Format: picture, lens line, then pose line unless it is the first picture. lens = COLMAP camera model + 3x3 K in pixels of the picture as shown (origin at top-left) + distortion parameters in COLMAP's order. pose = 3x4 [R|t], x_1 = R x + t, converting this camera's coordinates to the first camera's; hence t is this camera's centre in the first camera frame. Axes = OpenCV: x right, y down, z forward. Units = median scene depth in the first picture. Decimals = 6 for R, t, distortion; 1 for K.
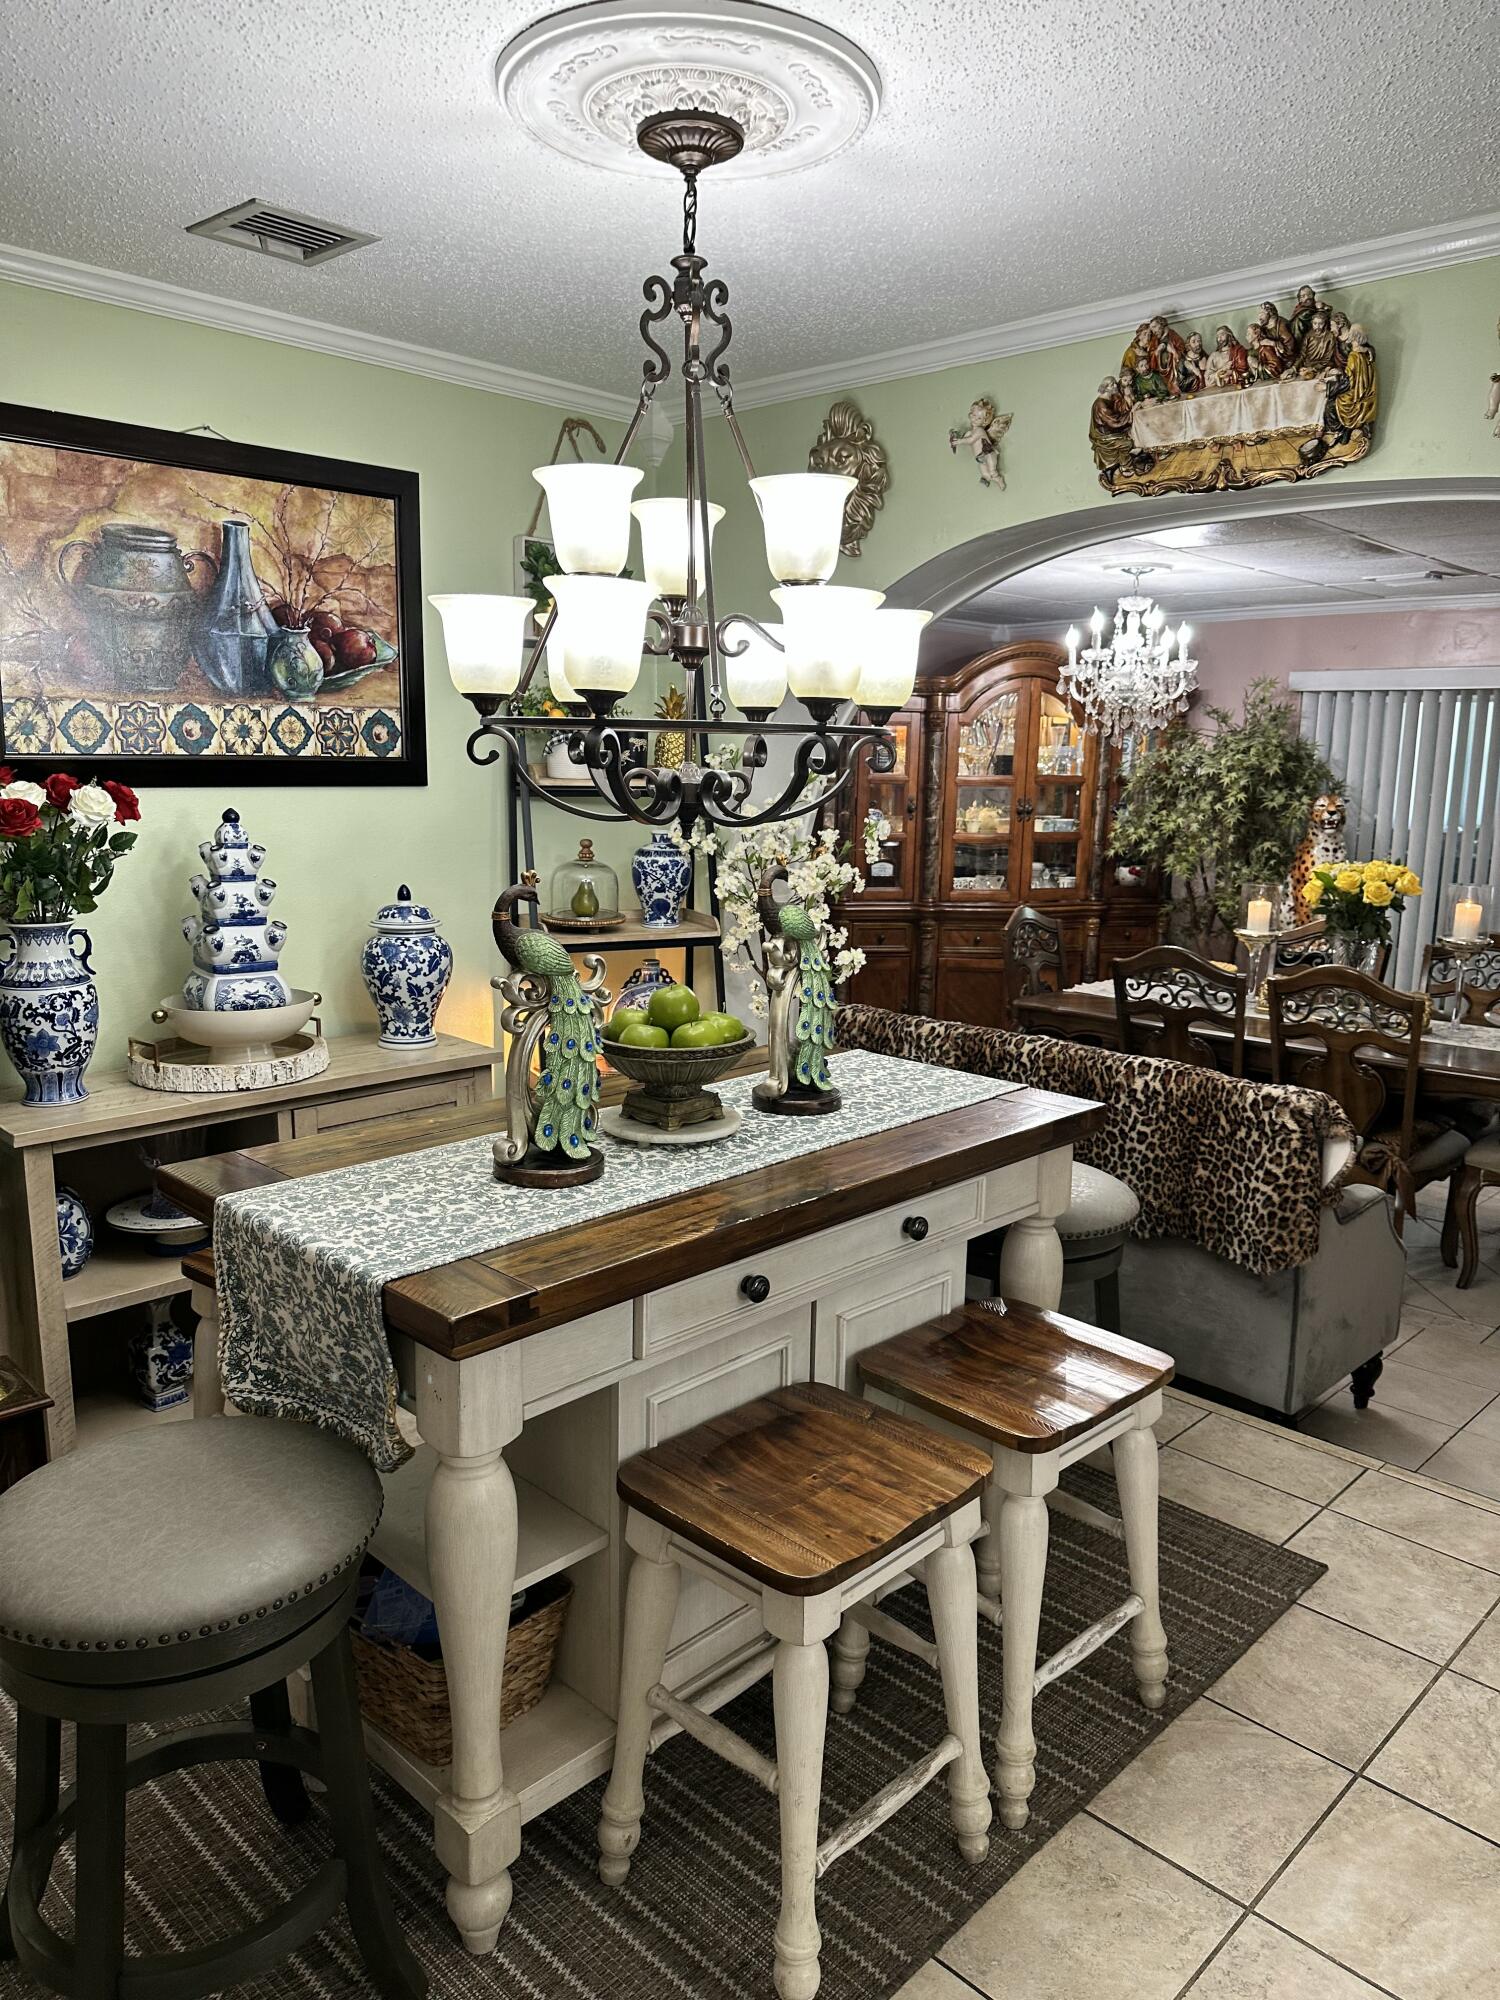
lens RADIAL K [[1401.7, 0, 754.2], [0, 1401.7, 1017.5], [0, 0, 1]] dist [0.083579, -0.110571]
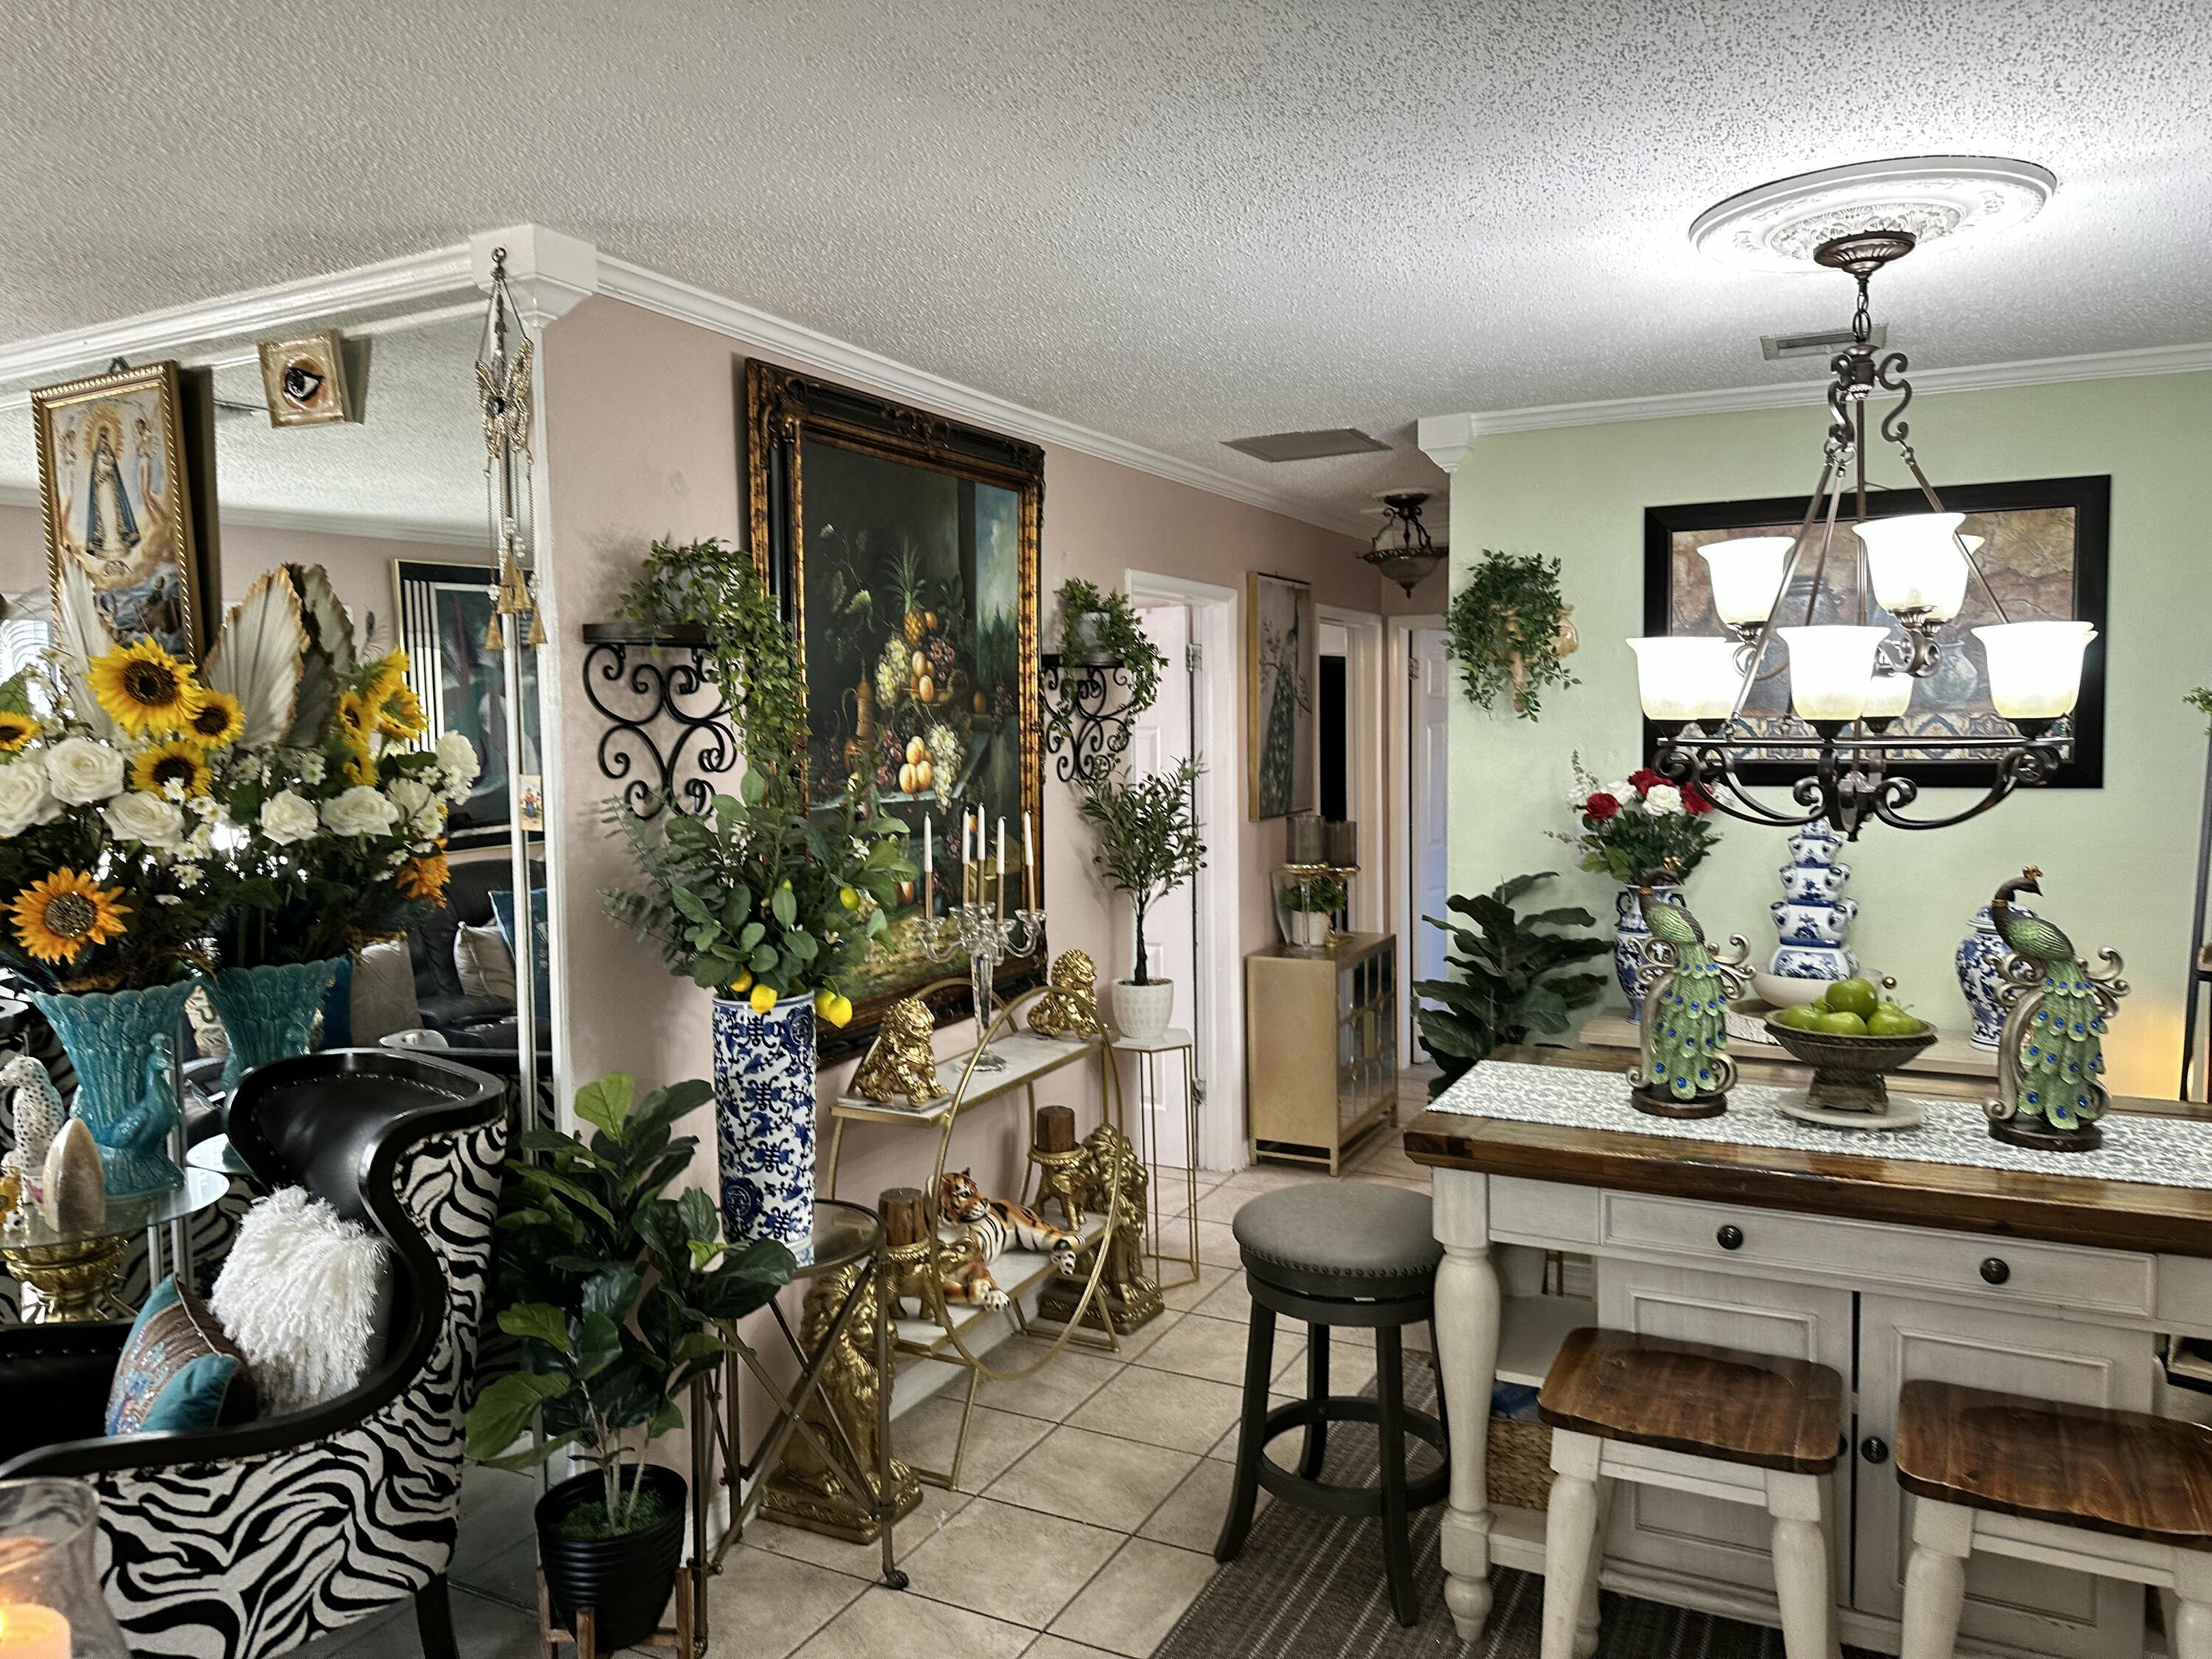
lens RADIAL K [[1550.3, 0, 1096.8], [0, 1550.3, 810.5], [0, 0, 1]] dist [0.083579, -0.110571]
pose [[0.303200, 0.033399, -0.952341, 0.607071], [-0.165241, 0.986088, -0.018026, -0.020185], [0.938491, 0.162831, 0.304501, 0.049236]]
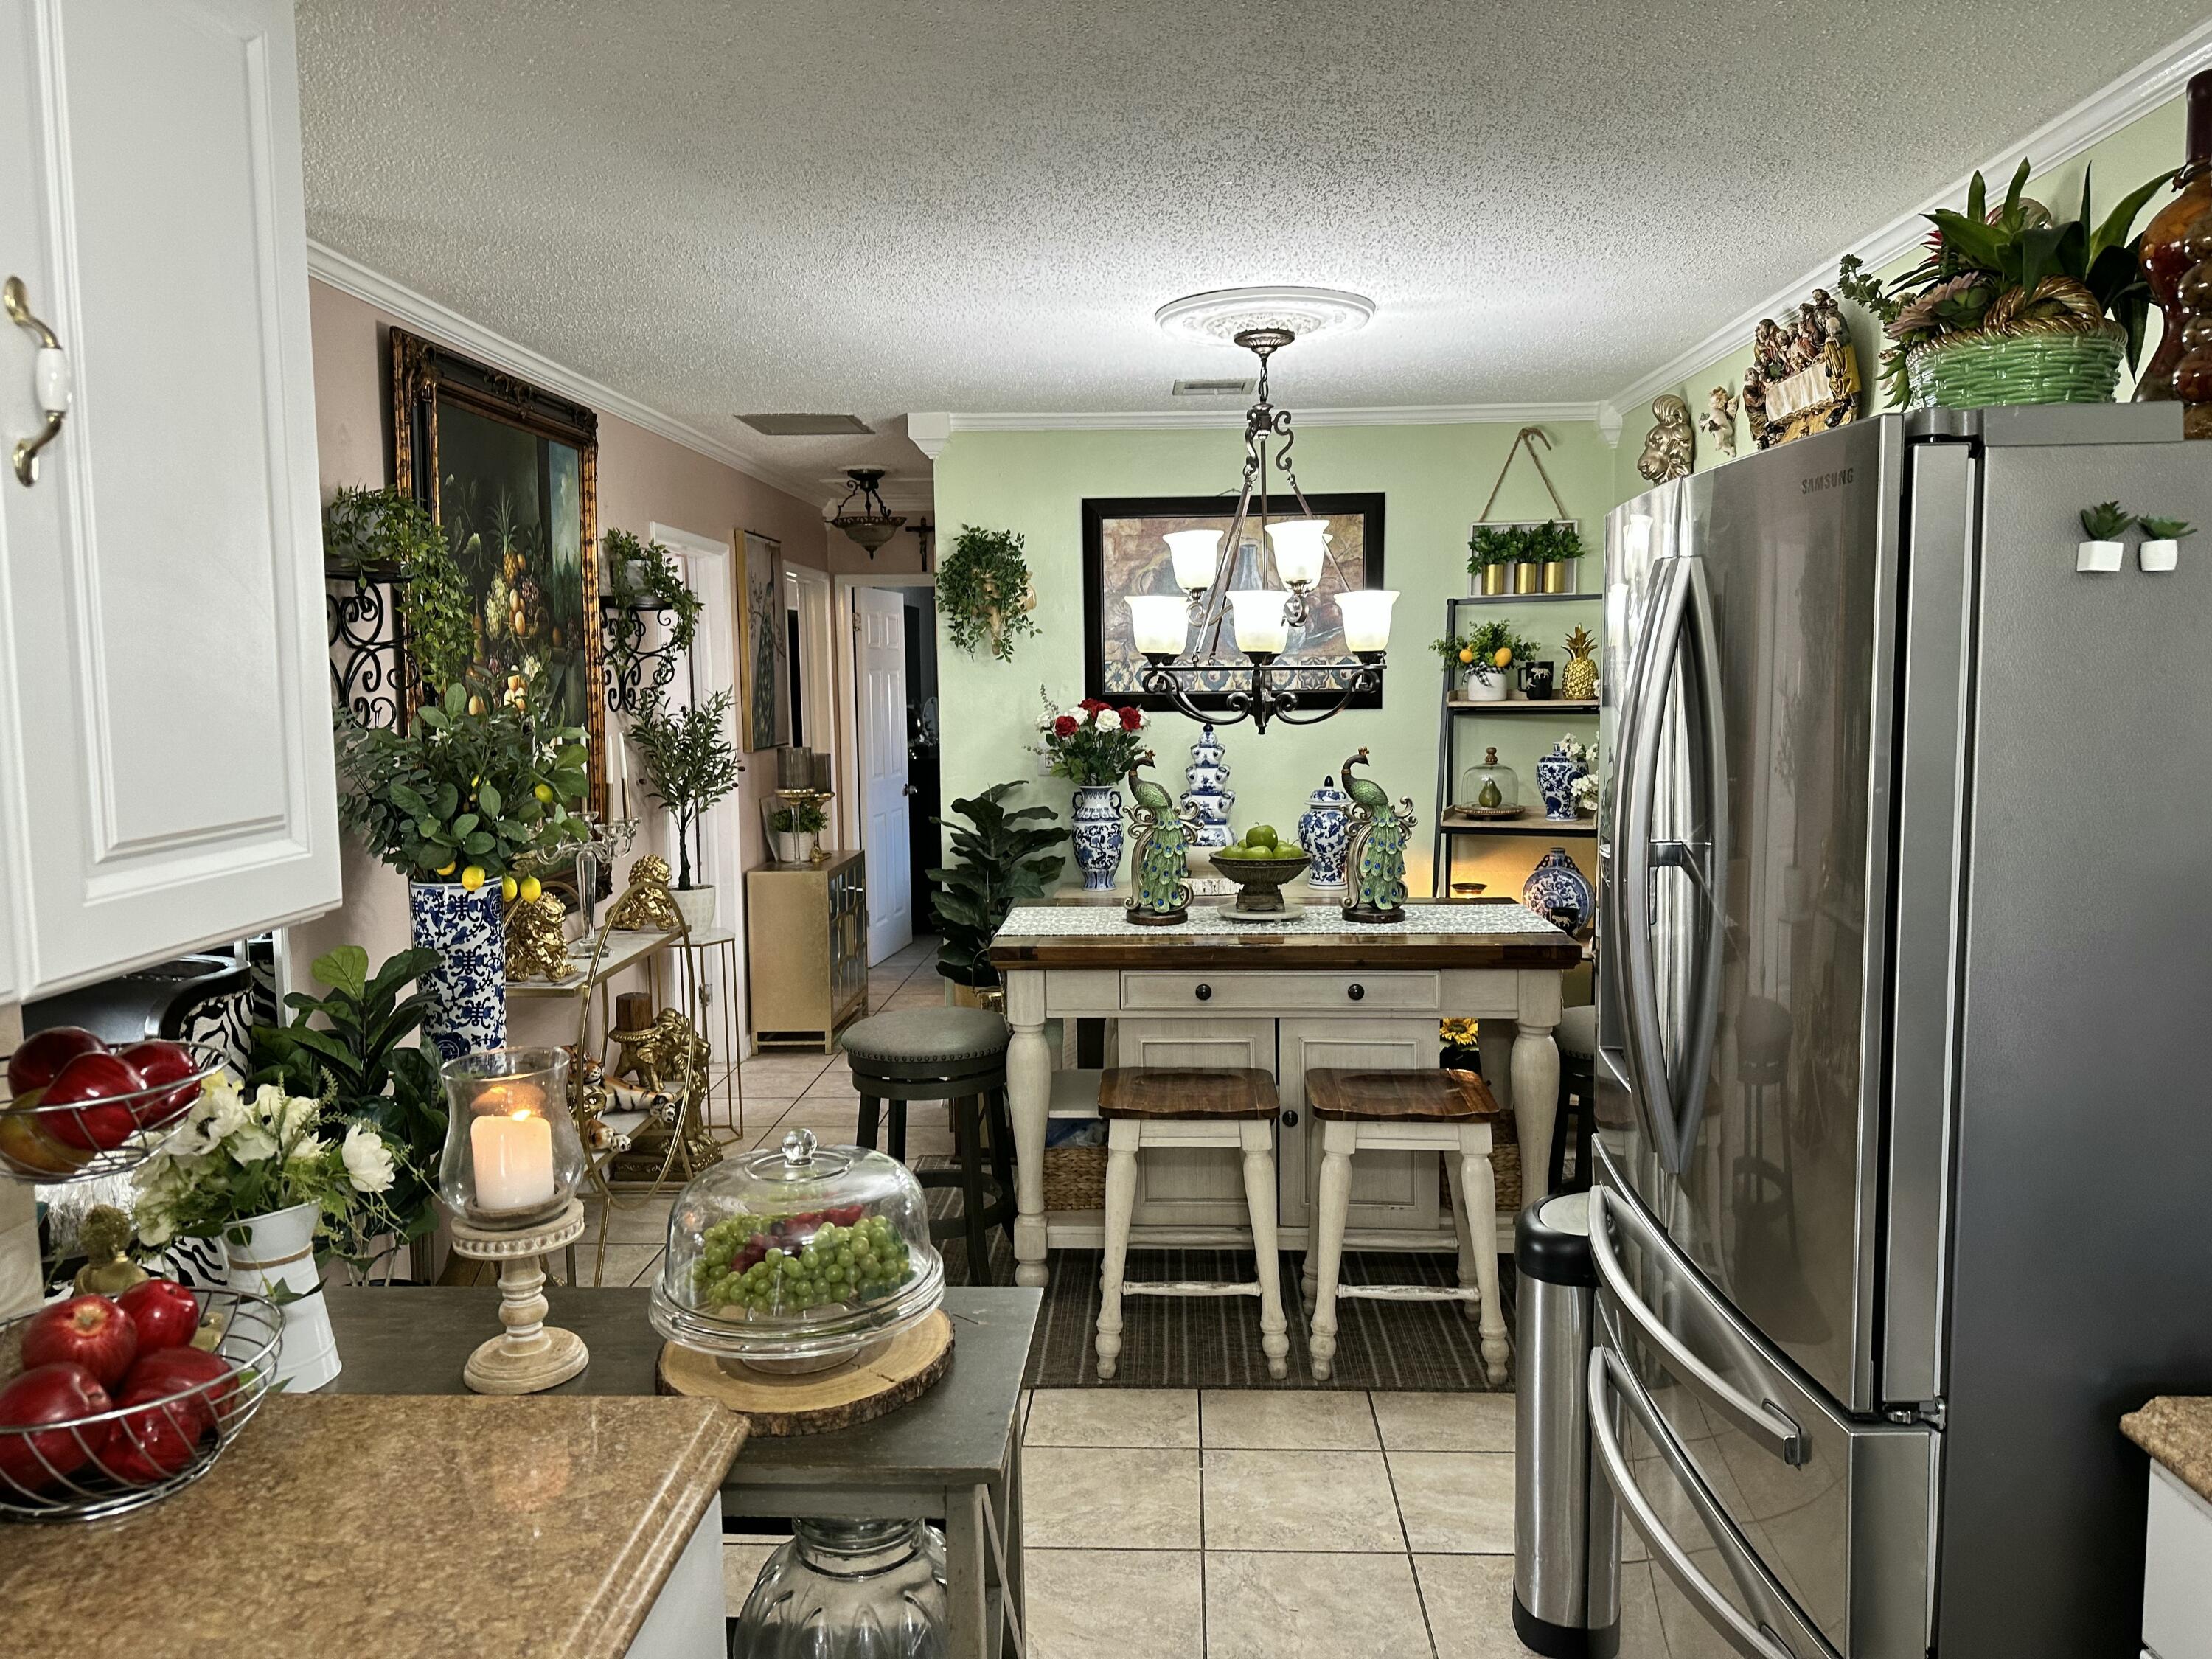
lens RADIAL K [[1554.5, 0, 1103.0], [0, 1554.5, 816.7], [0, 0, 1]] dist [0.093432, -0.022938]
pose [[0.669245, 0.042566, -0.741821, 0.772466], [-0.120207, 0.991409, -0.051559, 0.056682], [0.733254, 0.123678, 0.668613, -0.226260]]
